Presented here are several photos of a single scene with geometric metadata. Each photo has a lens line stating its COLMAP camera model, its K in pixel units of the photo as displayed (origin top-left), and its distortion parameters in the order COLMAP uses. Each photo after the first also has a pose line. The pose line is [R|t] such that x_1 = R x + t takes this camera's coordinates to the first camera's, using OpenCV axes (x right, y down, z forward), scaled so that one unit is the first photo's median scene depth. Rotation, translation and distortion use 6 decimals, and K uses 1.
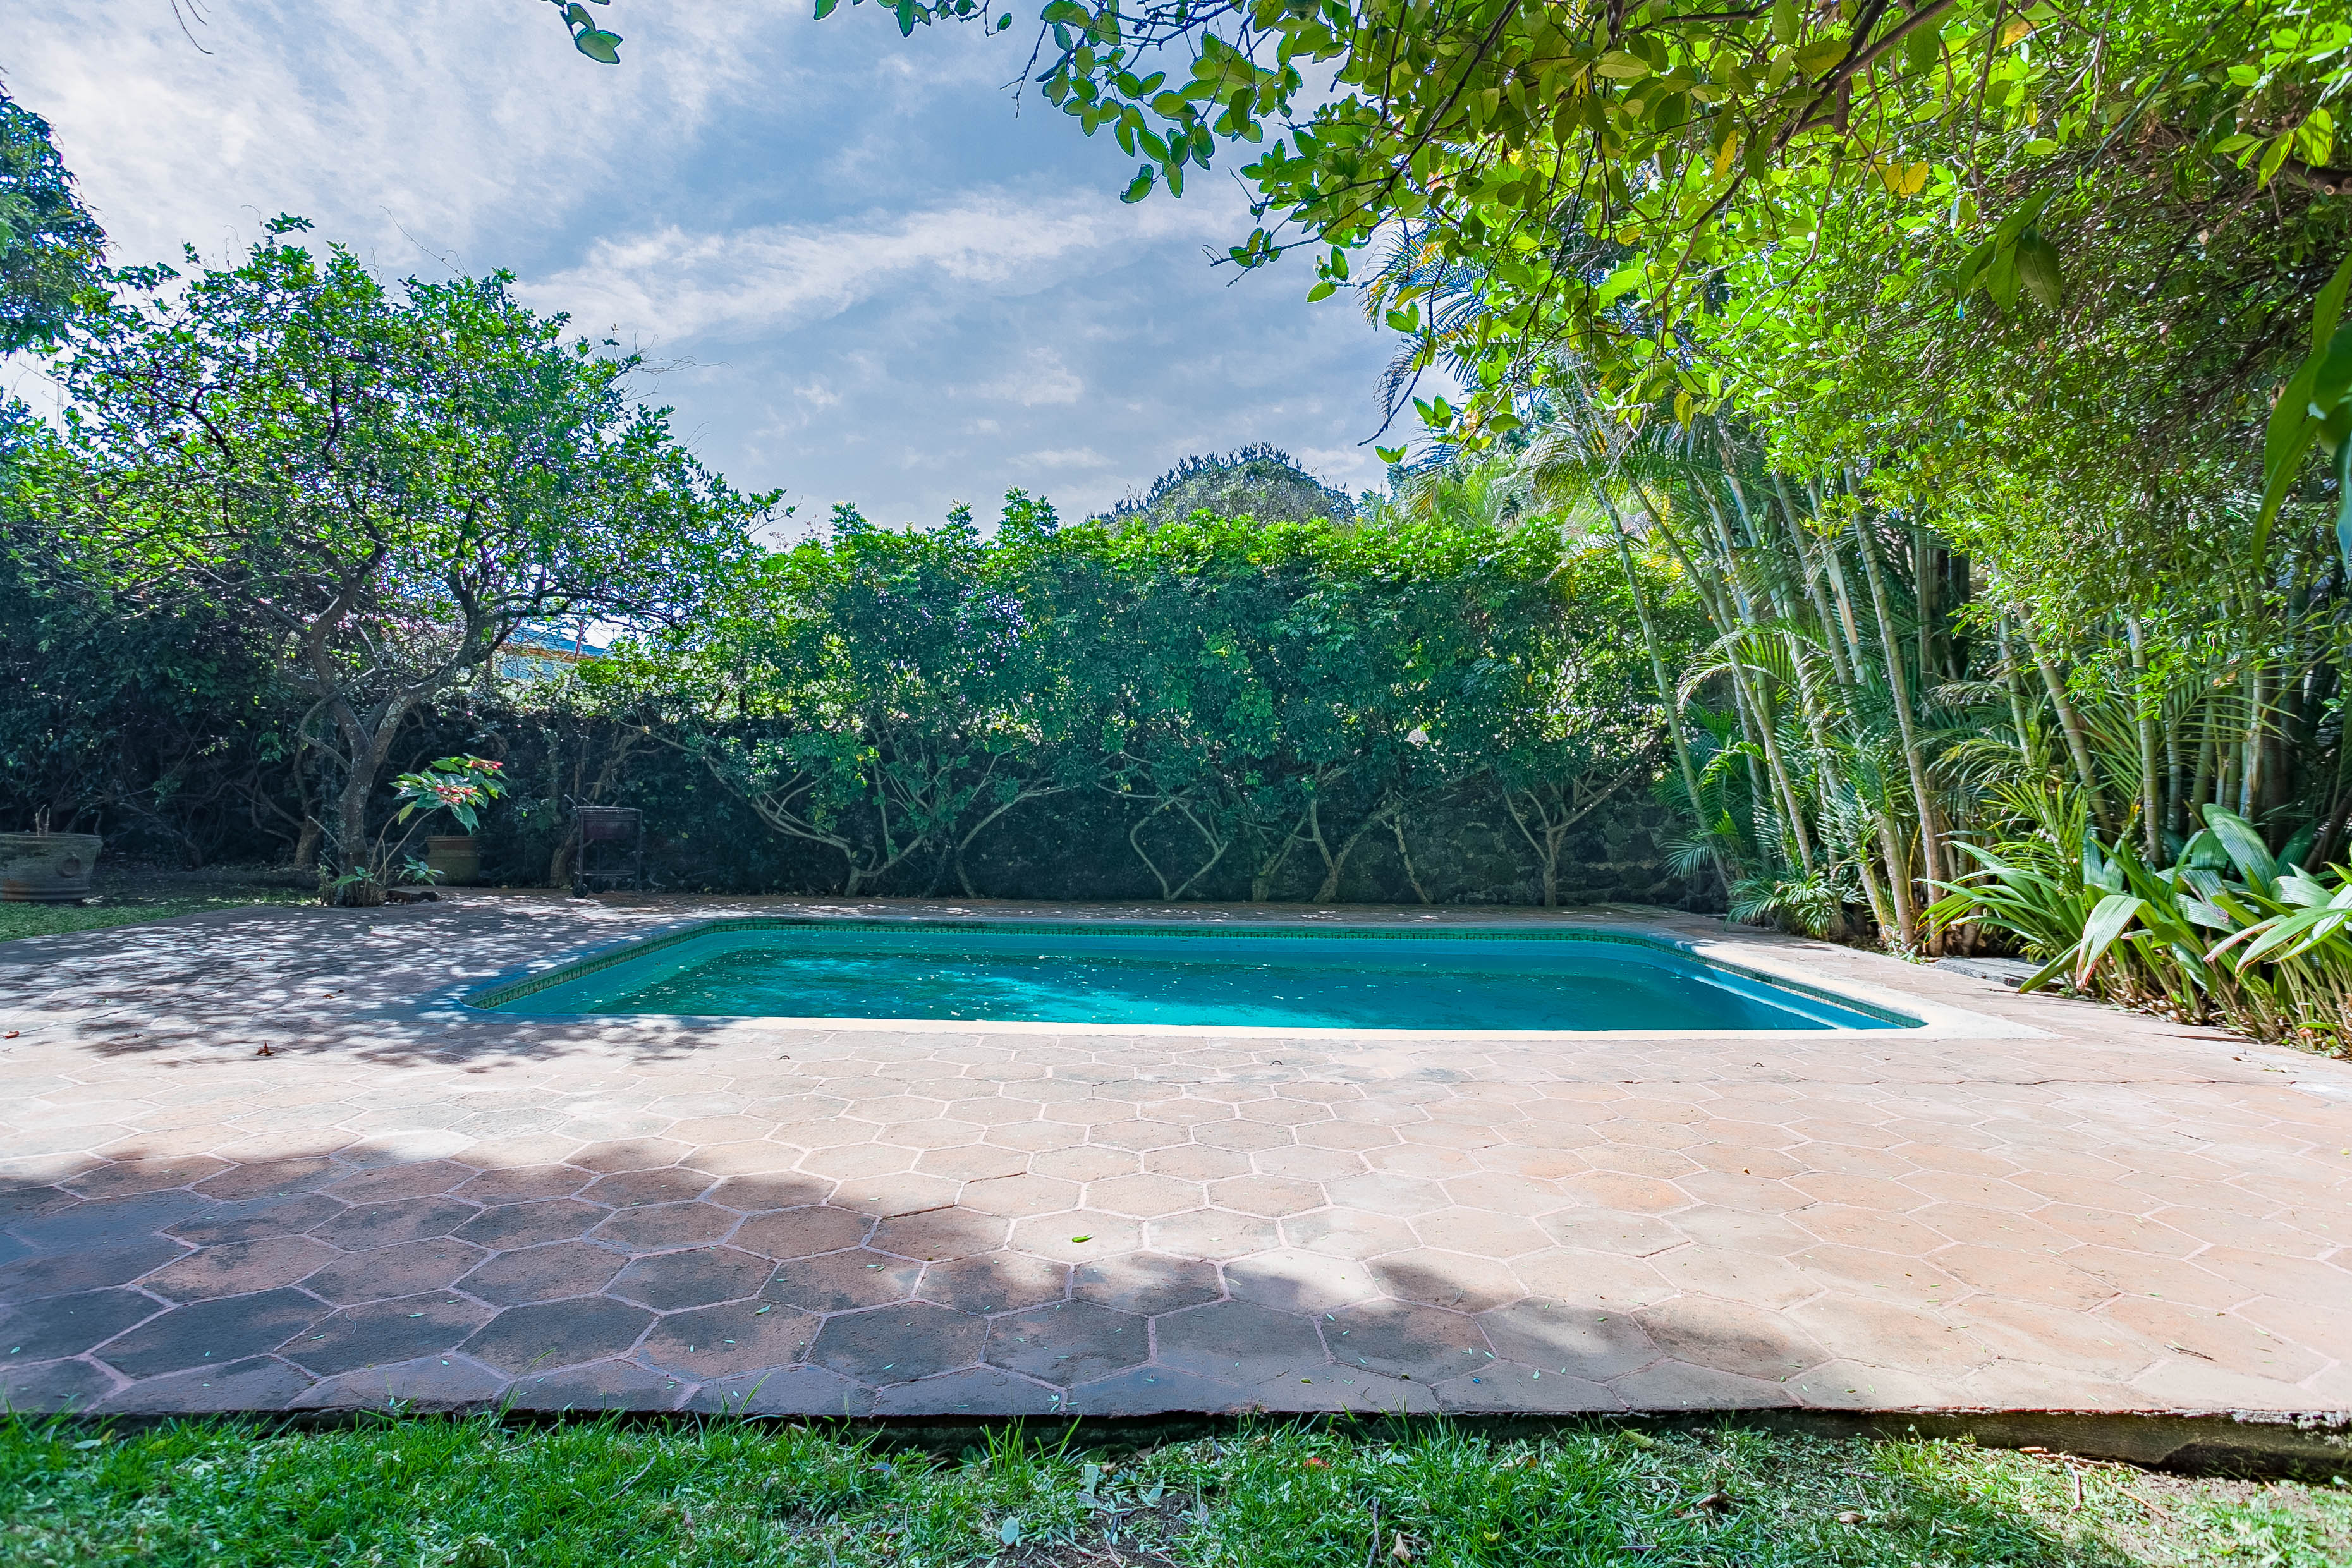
lens RADIAL K [[1196.7, 0, 1176.0], [0, 1196.7, 784.0], [0, 0, 1]] dist [0.001274, 0.000562]
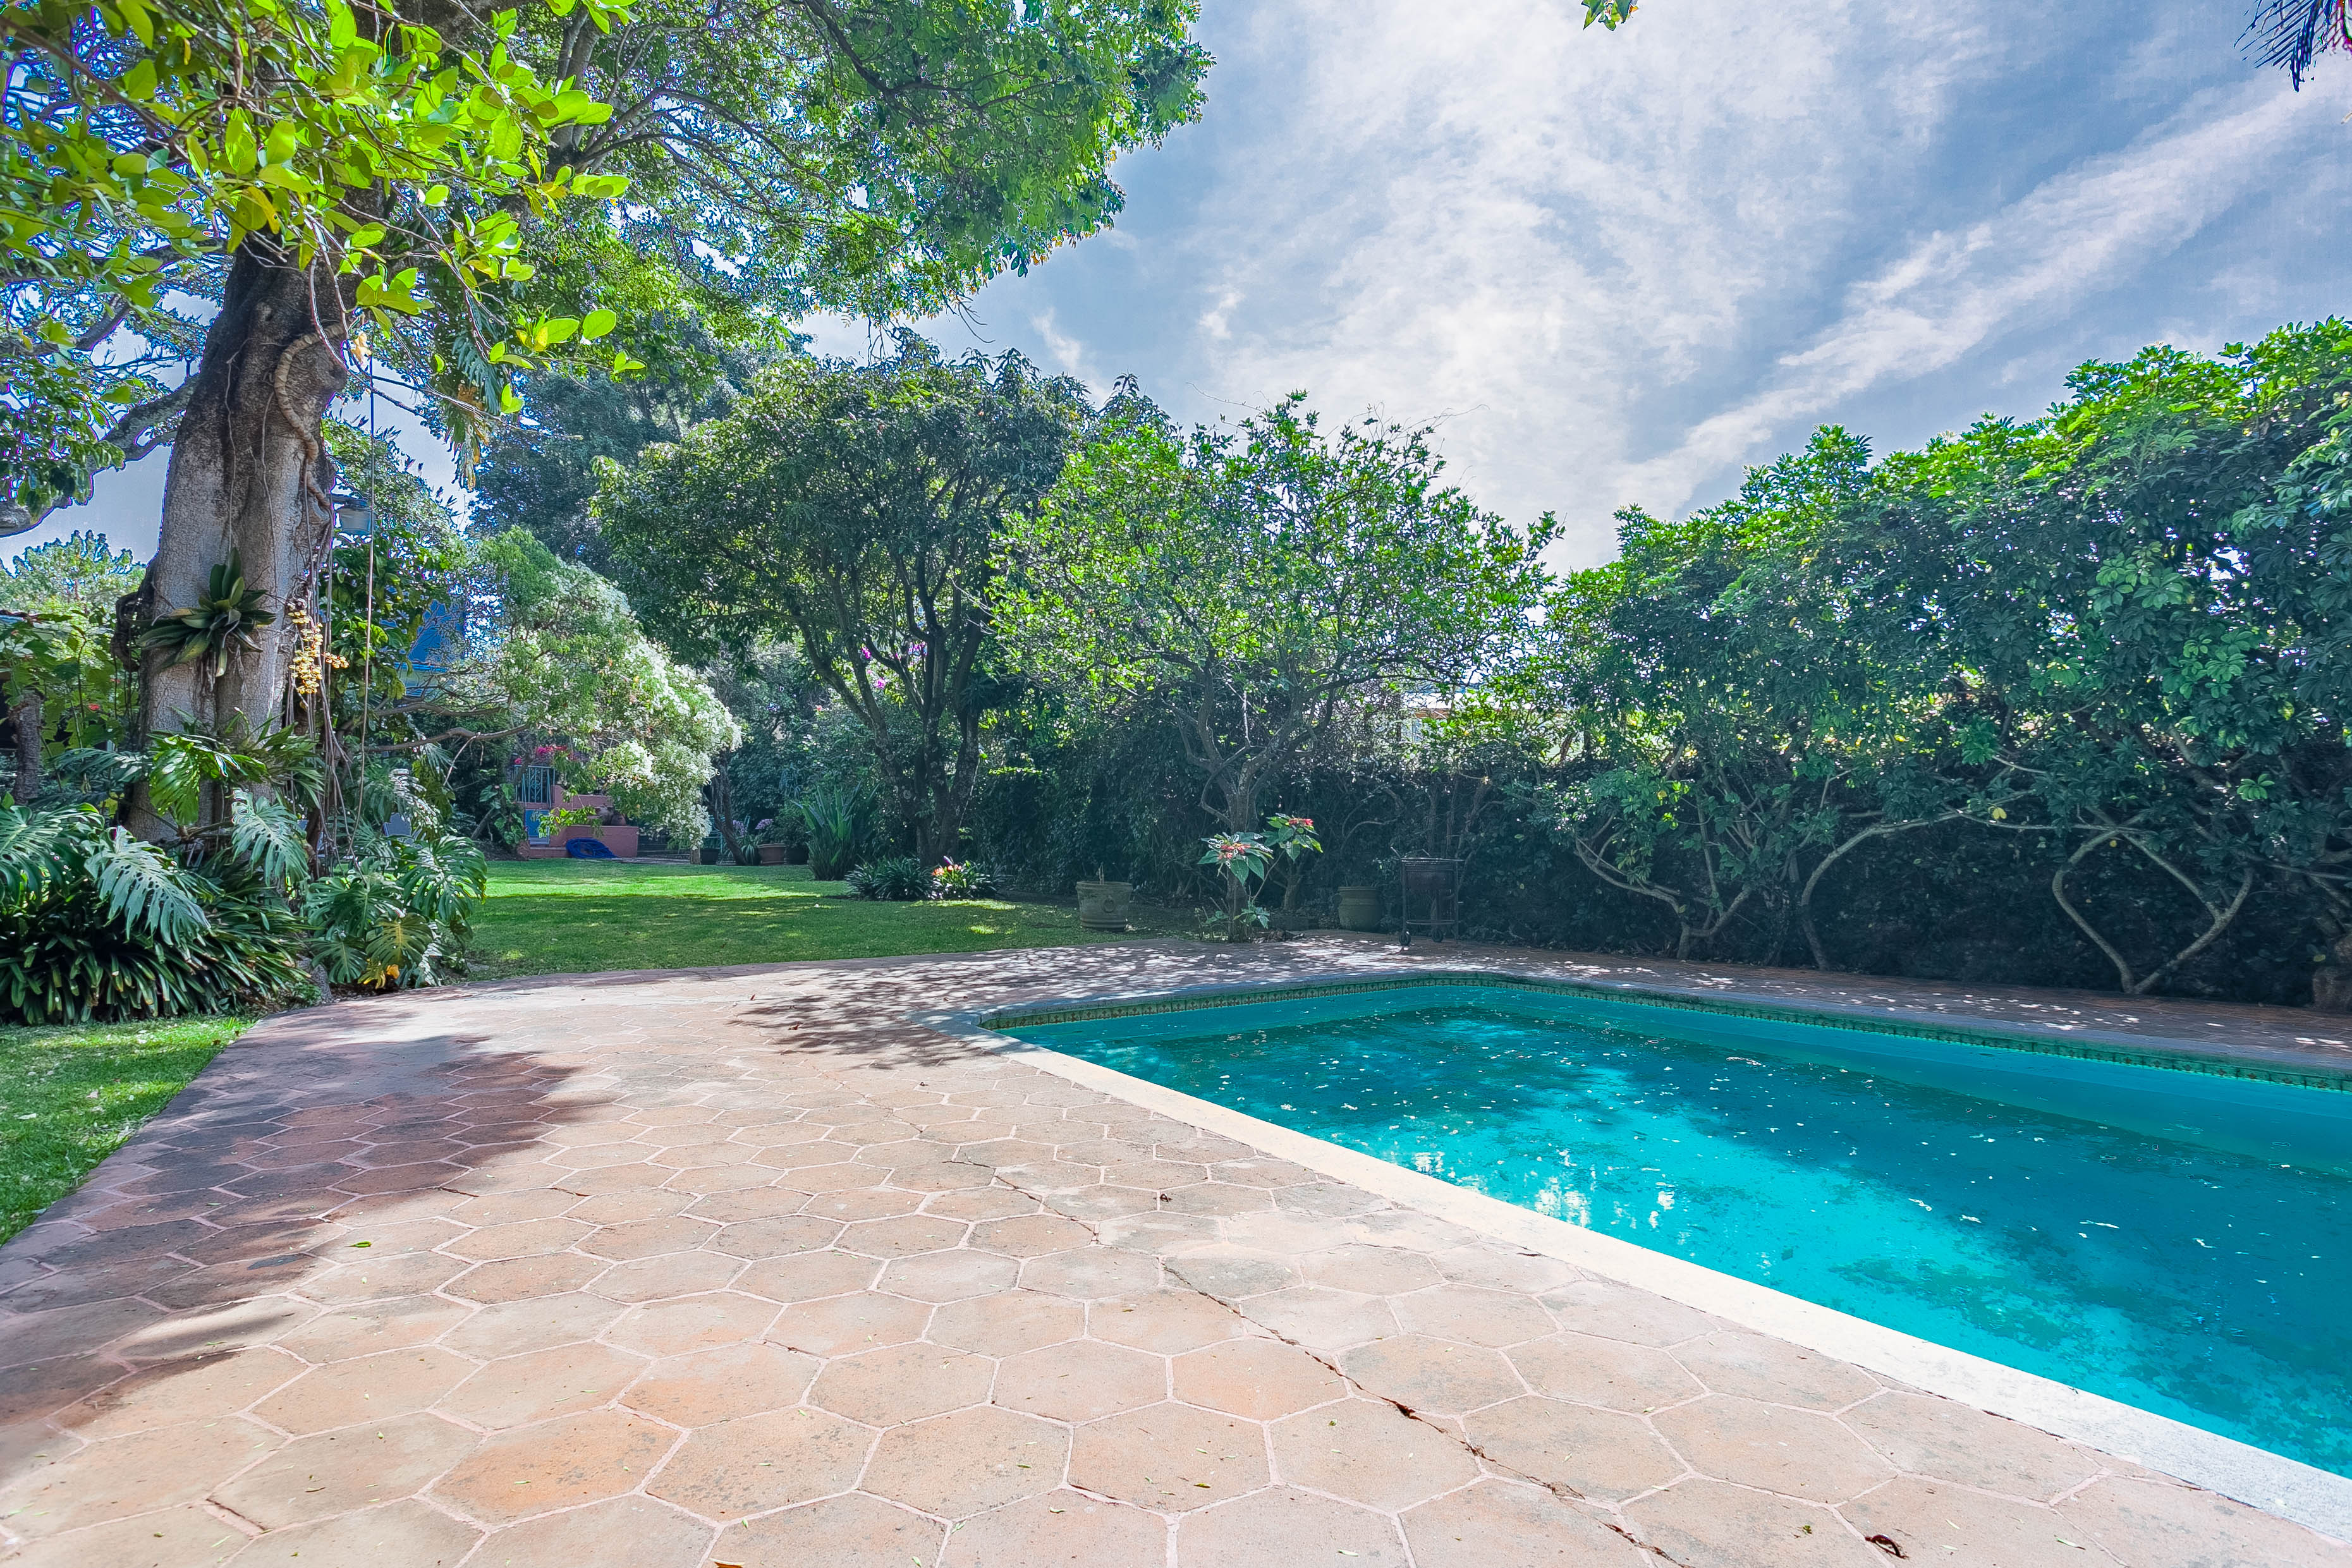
lens RADIAL K [[1197.3, 0, 1176.0], [0, 1197.3, 784.0], [0, 0, 1]] dist [-0.063897, 0.037654]
pose [[0.478785, -0.070589, -0.875090, 0.307373], [0.025845, 0.997464, -0.066320, 0.017225], [0.877552, 0.009136, 0.479395, 0.292502]]
